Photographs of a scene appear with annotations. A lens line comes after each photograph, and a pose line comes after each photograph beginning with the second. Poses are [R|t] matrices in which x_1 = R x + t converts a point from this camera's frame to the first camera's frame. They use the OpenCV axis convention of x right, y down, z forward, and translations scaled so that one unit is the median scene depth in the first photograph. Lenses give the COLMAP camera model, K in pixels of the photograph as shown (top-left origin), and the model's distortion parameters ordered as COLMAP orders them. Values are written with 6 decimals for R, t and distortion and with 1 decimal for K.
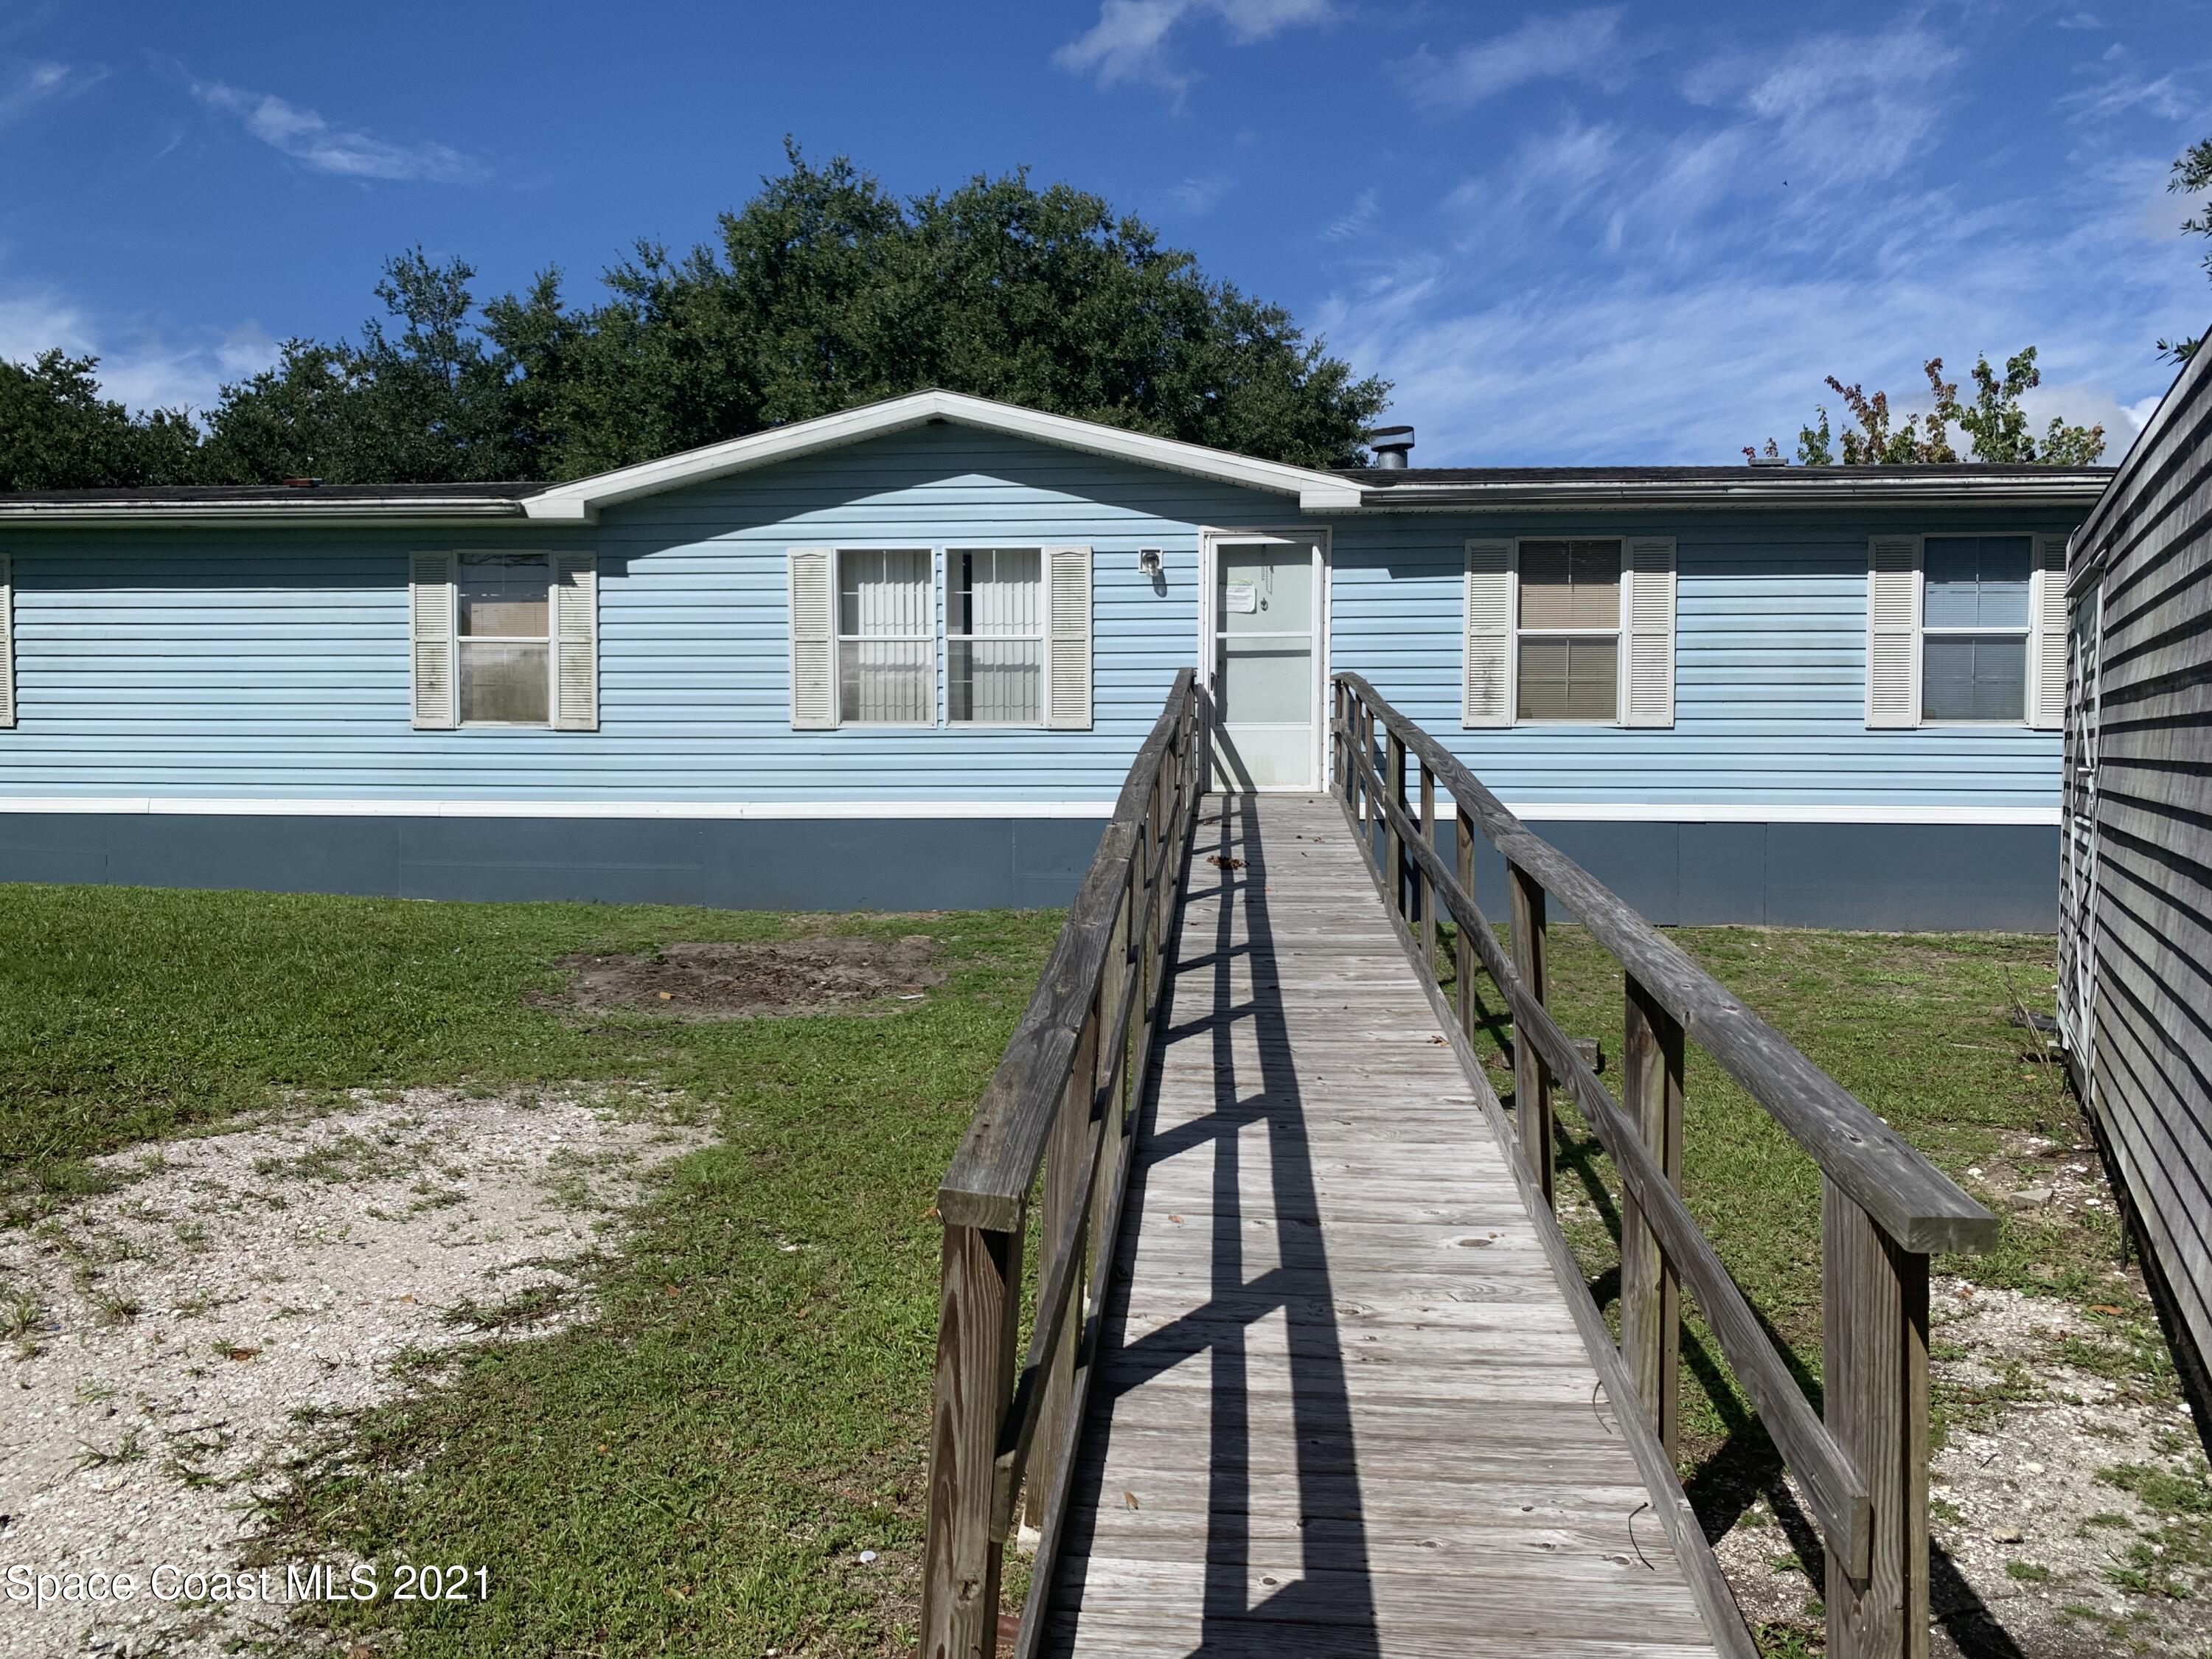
lens RADIAL K [[1649.8, 0, 1072.7], [0, 1649.8, 838.6], [0, 0, 1]] dist [0.003899, 0.009723]
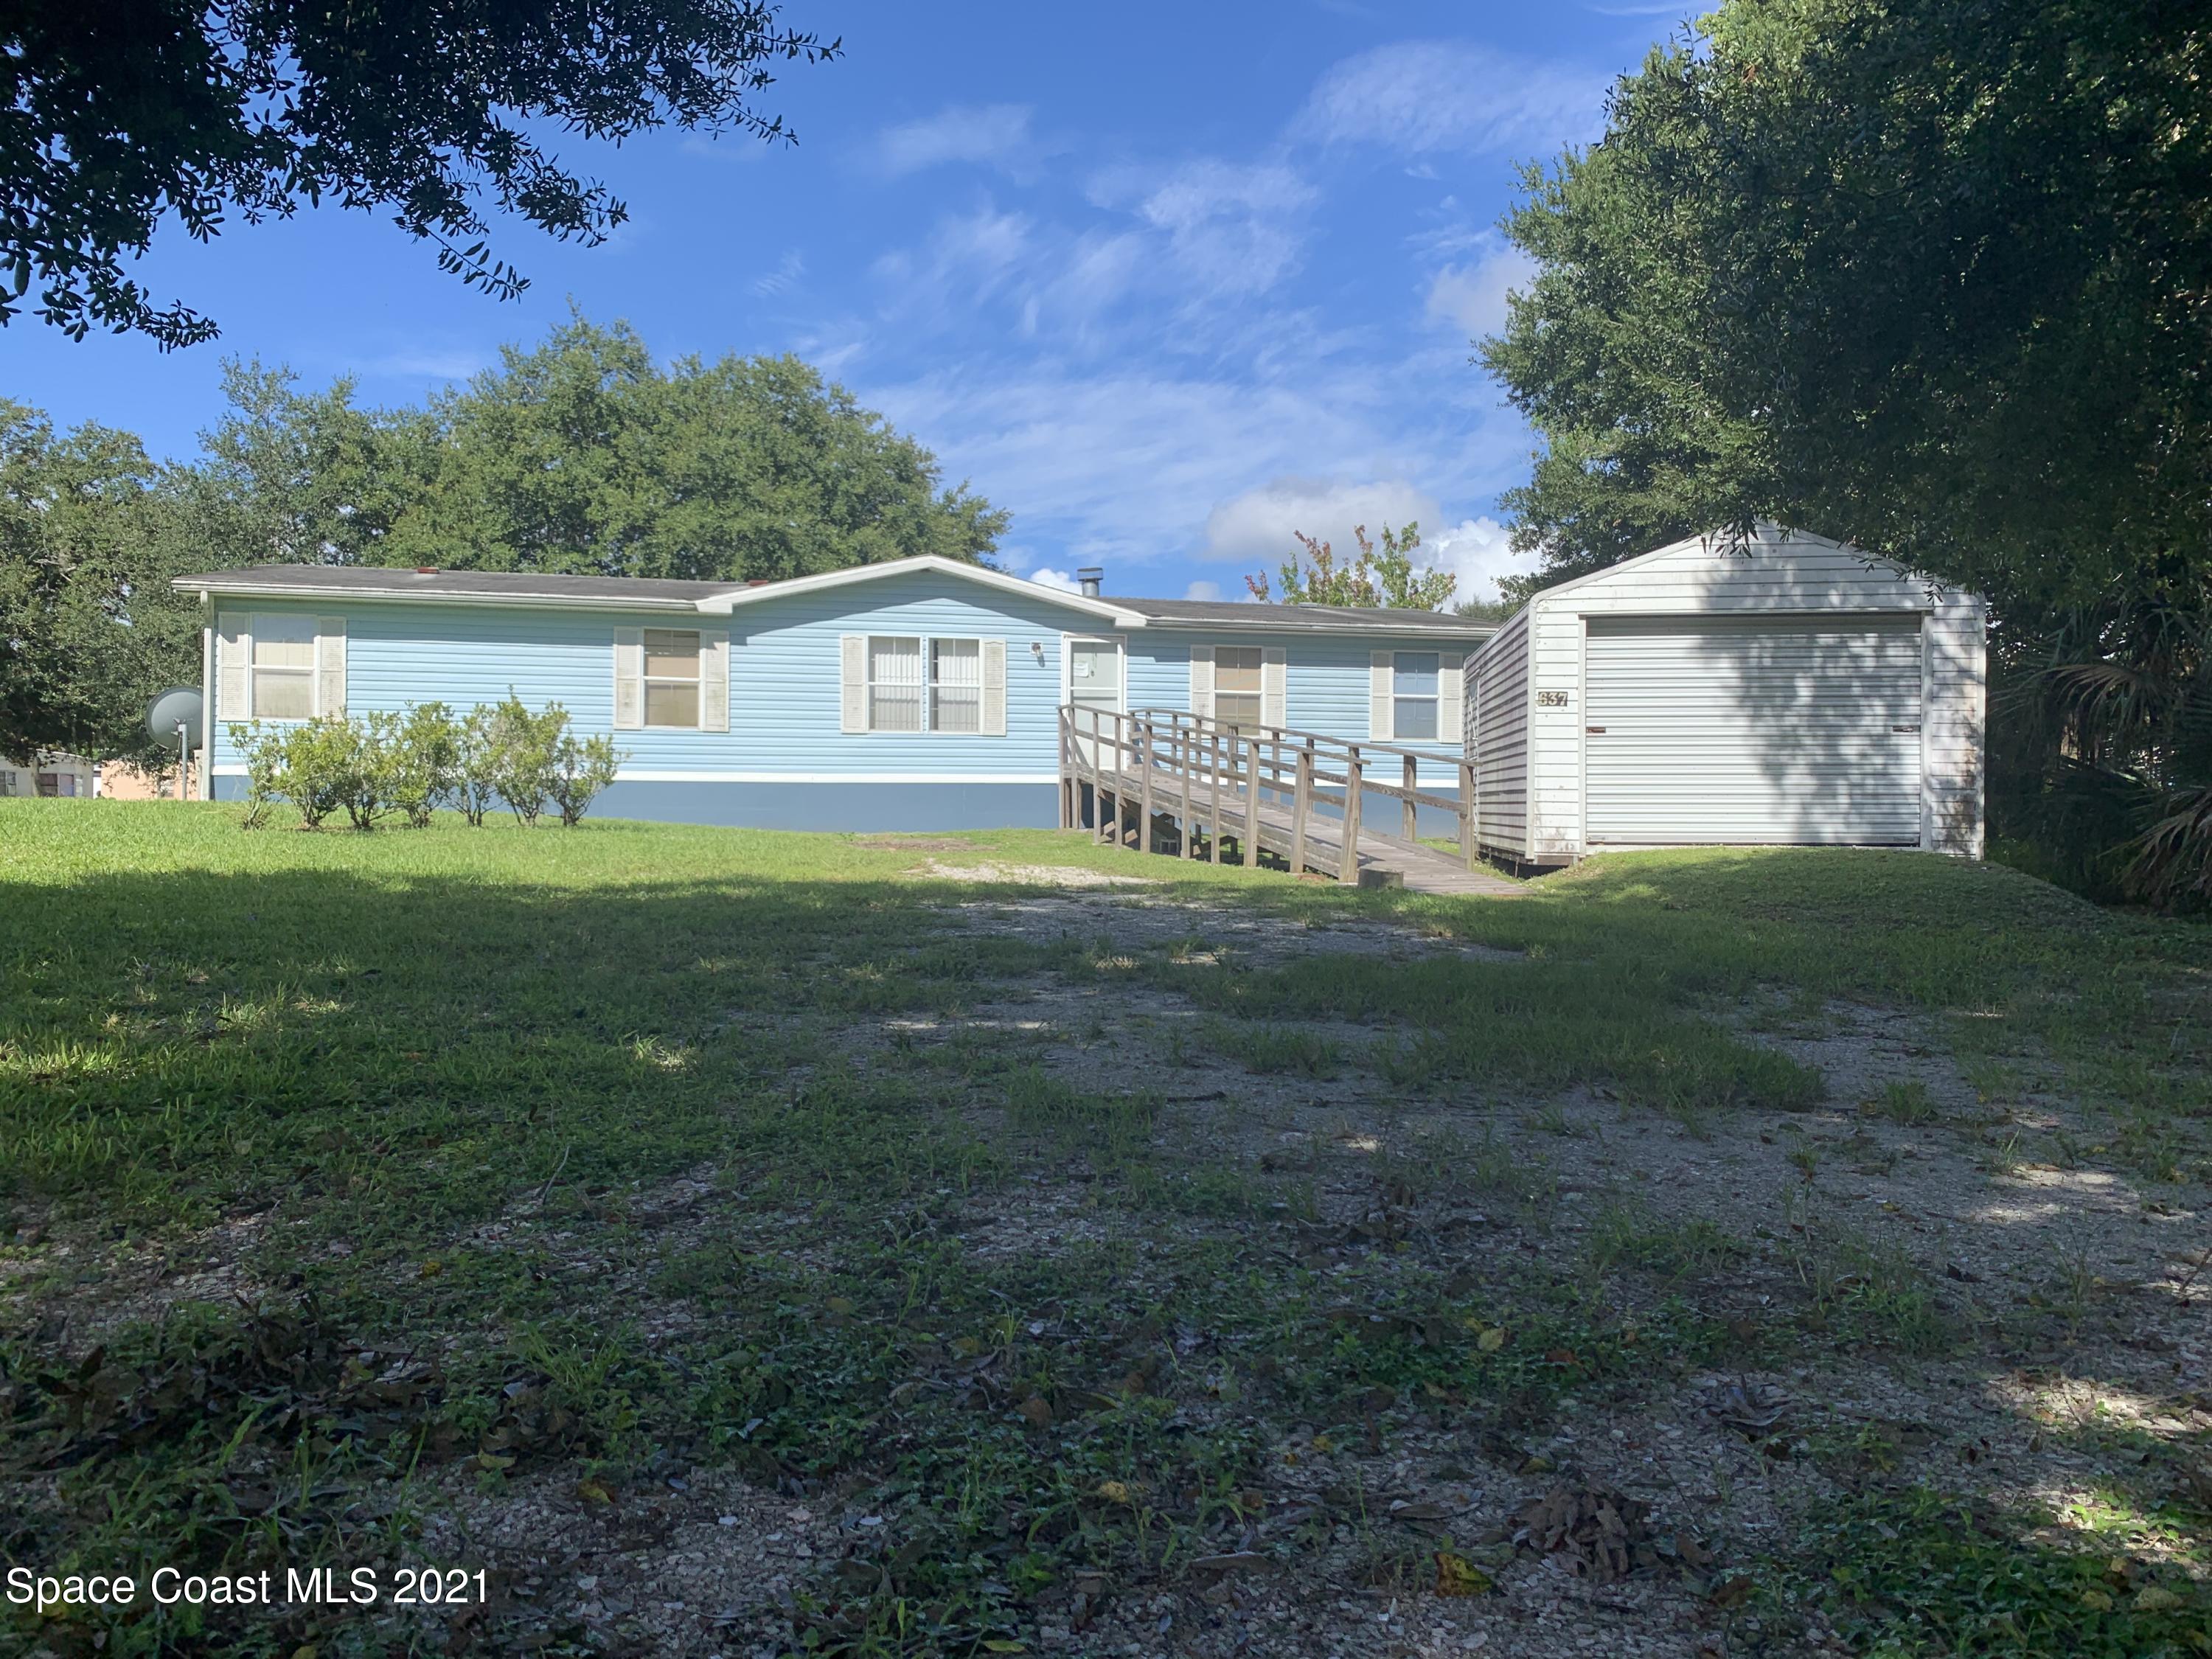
lens RADIAL K [[1649.8, 0, 1072.7], [0, 1649.8, 838.6], [0, 0, 1]] dist [0.003899, 0.009723]
pose [[0.944034, -0.000905, 0.329848, -0.523804], [0.012072, 0.999421, -0.031807, 0.108528], [-0.329628, 0.034009, 0.943498, -0.777127]]
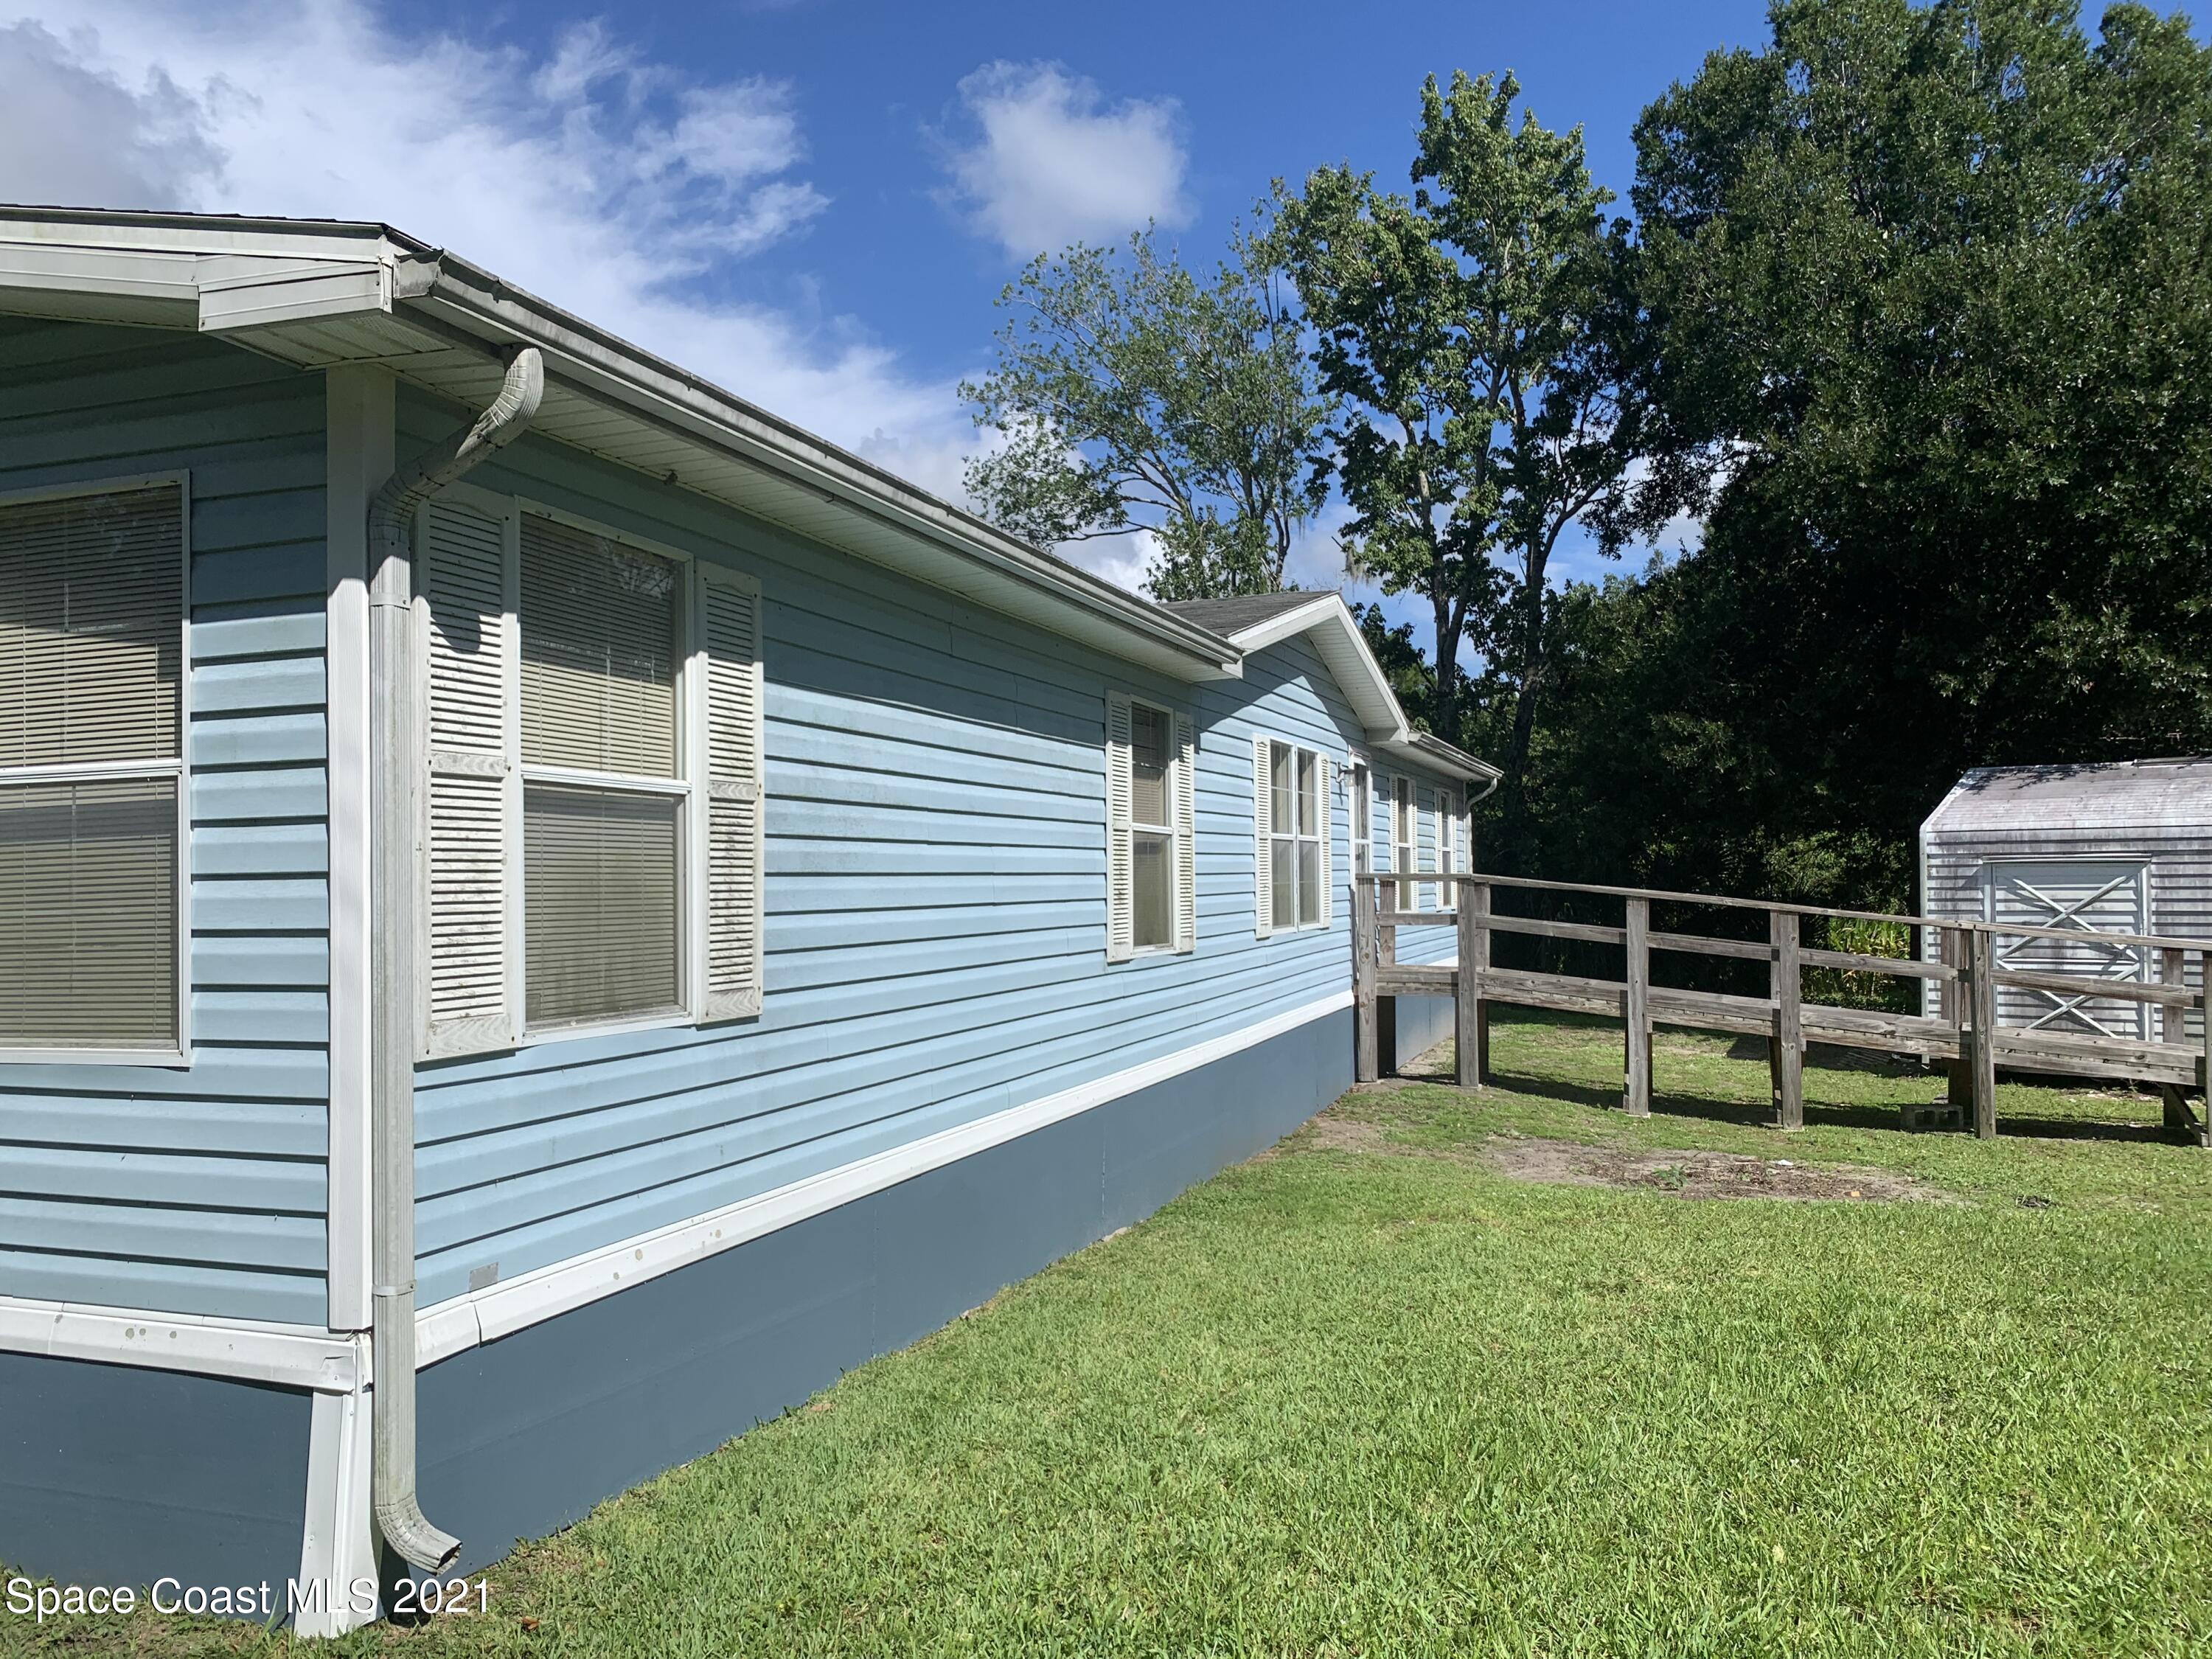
lens RADIAL K [[1649.8, 0, 1072.7], [0, 1649.8, 838.6], [0, 0, 1]] dist [0.003899, 0.009723]
pose [[0.249733, 0.016147, 0.968180, -1.052176], [0.061287, 0.997593, -0.032446, -0.096251], [-0.966373, 0.067440, 0.248143, 0.864148]]
